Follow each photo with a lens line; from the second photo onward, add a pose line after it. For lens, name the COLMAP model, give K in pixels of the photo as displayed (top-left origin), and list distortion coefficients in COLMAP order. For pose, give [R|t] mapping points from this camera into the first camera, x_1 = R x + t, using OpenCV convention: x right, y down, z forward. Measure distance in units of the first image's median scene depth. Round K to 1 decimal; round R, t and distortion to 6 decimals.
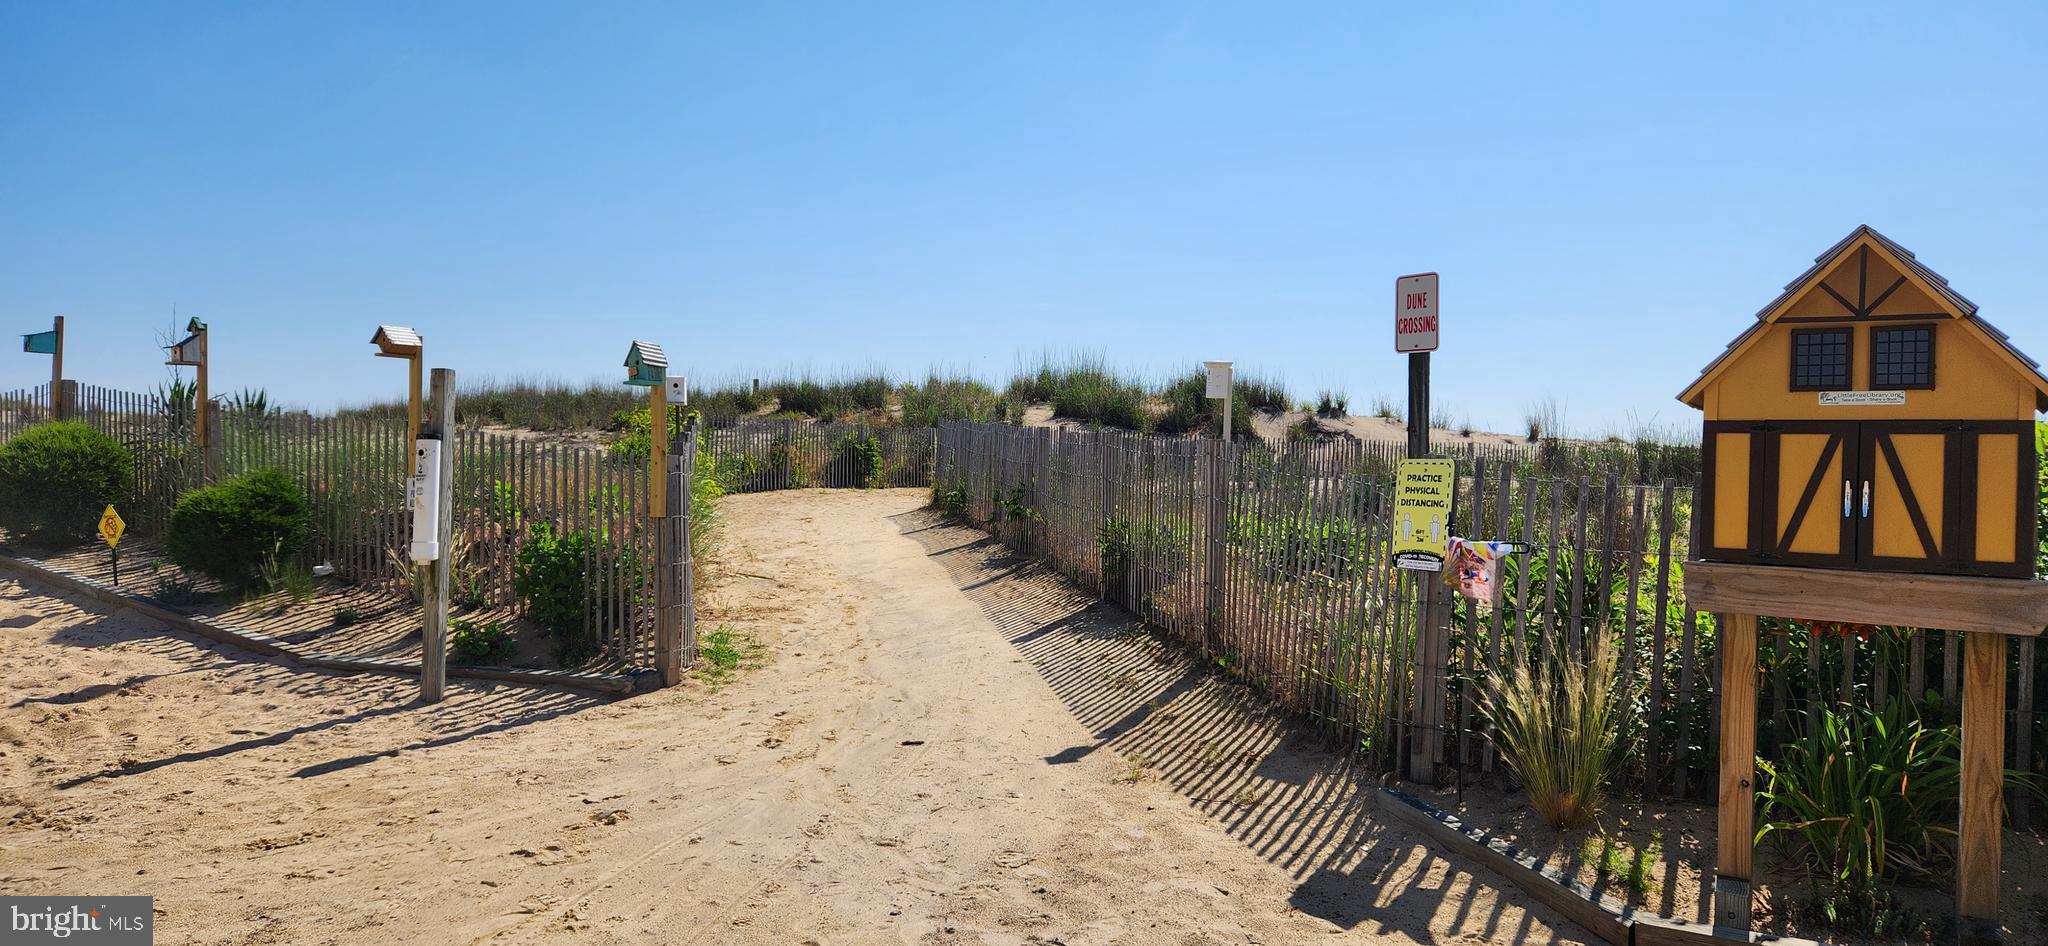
lens RADIAL K [[1330.8, 0, 1024.0], [0, 1330.8, 473.0], [0, 0, 1]] dist [0.089966, -0.104966]
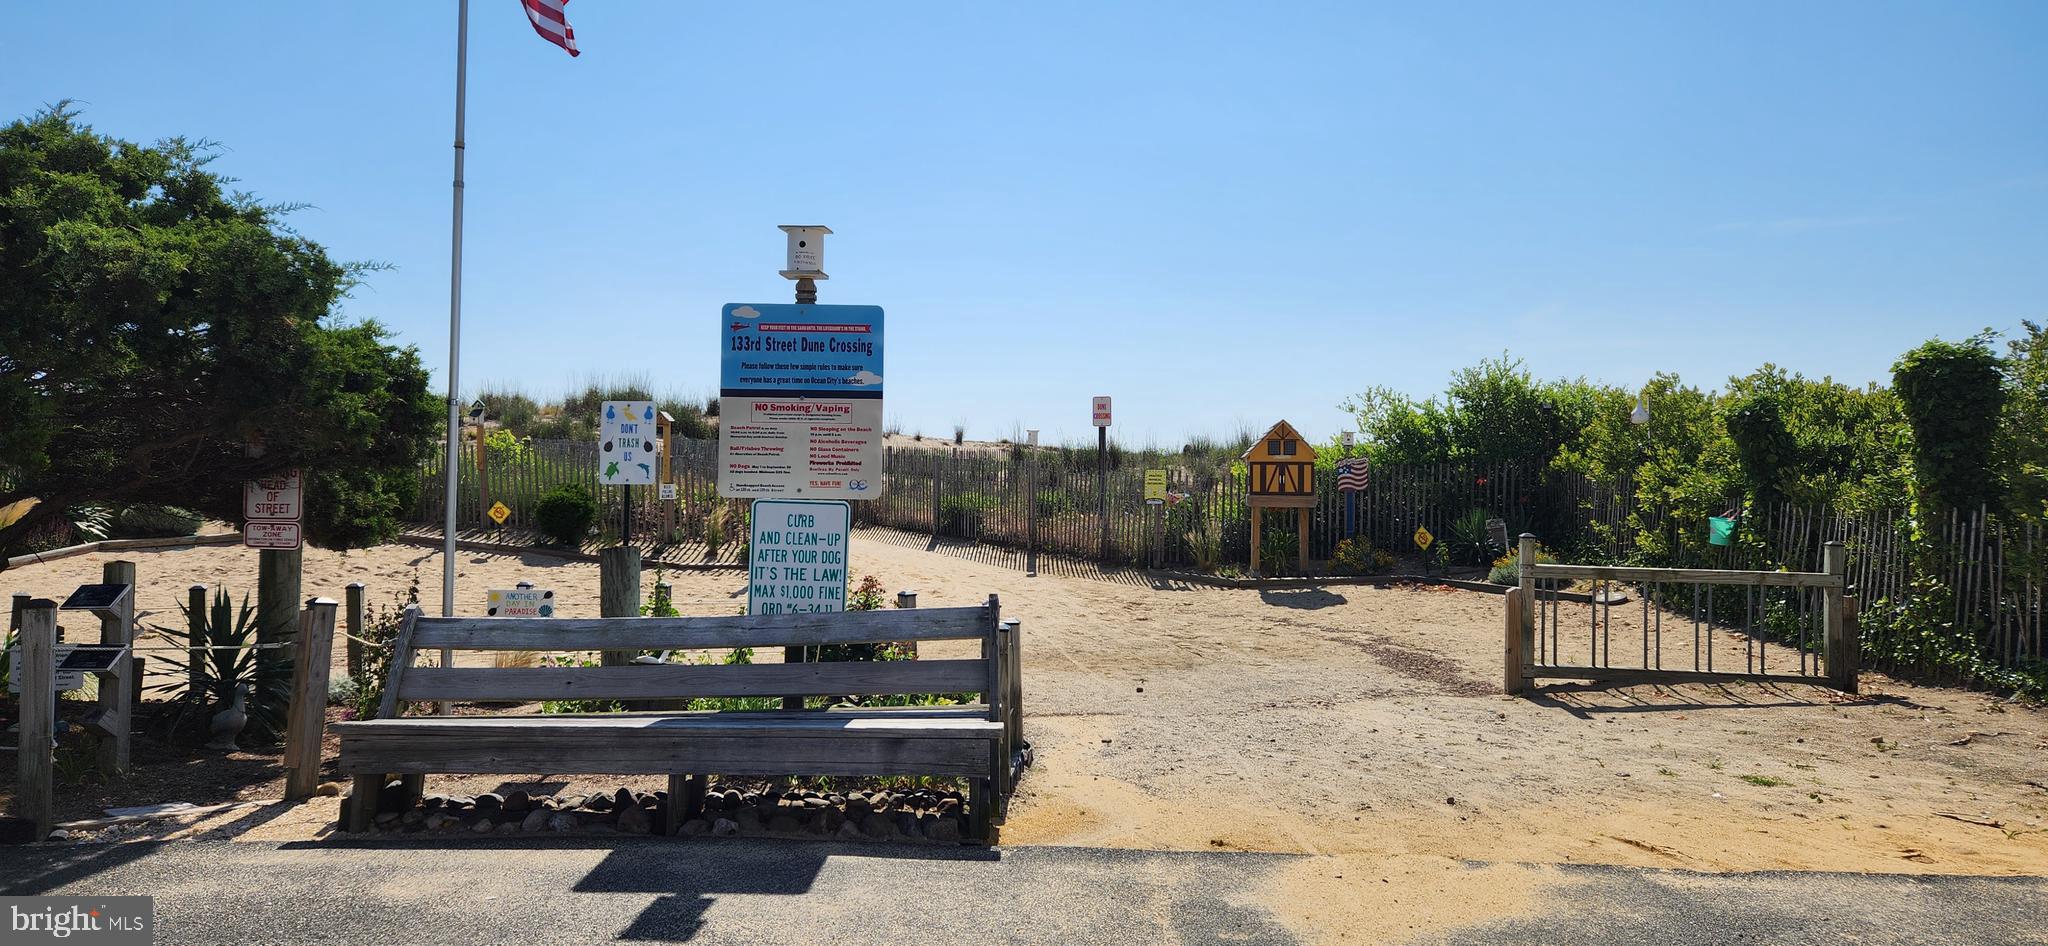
lens RADIAL K [[1330.8, 0, 1024.0], [0, 1330.8, 473.0], [0, 0, 1]] dist [0.089966, -0.104966]
pose [[0.871074, -0.021600, 0.490676, -2.222577], [0.017952, 0.999765, 0.012142, -0.068998], [-0.490823, -0.001768, 0.871257, -2.350467]]
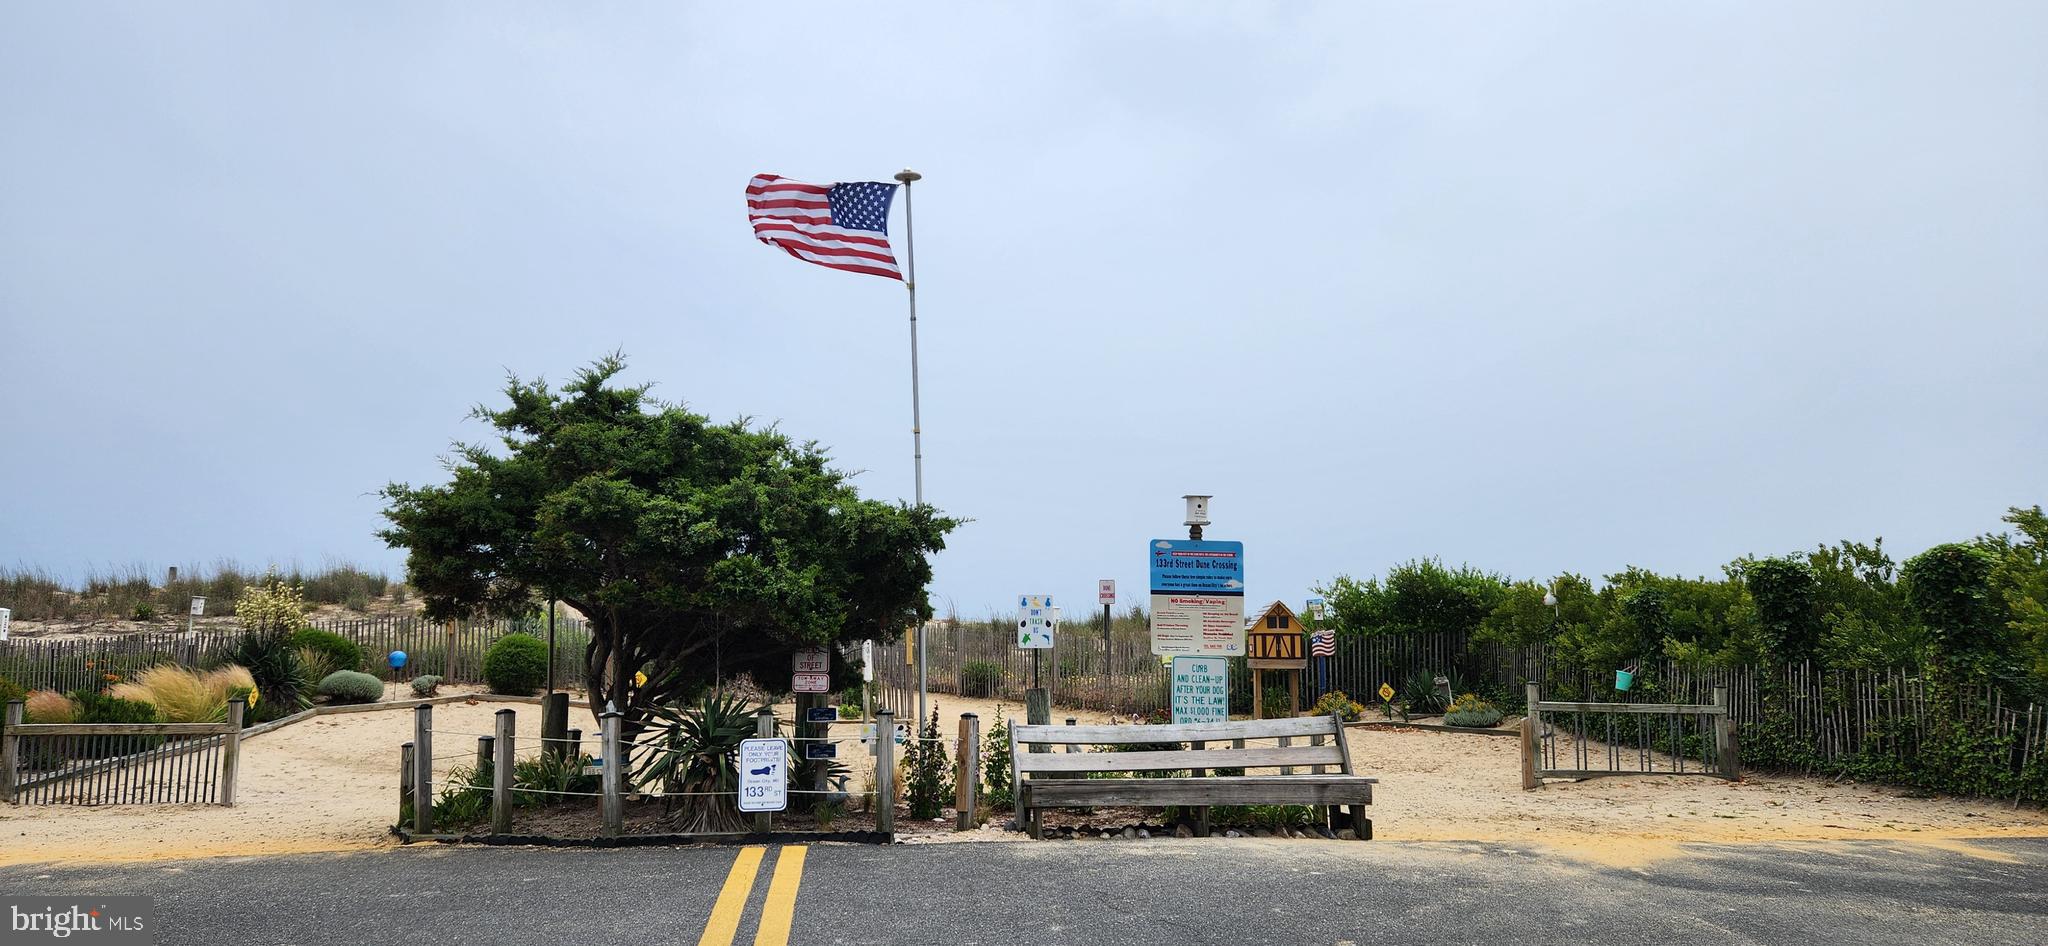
lens RADIAL K [[1330.8, 0, 1024.0], [0, 1330.8, 473.0], [0, 0, 1]] dist [0.089966, -0.104966]
pose [[0.787203, 0.053050, 0.614407, -3.668822], [0.021740, 0.993287, -0.113618, -0.091171], [-0.616310, 0.102797, 0.780765, -2.770718]]
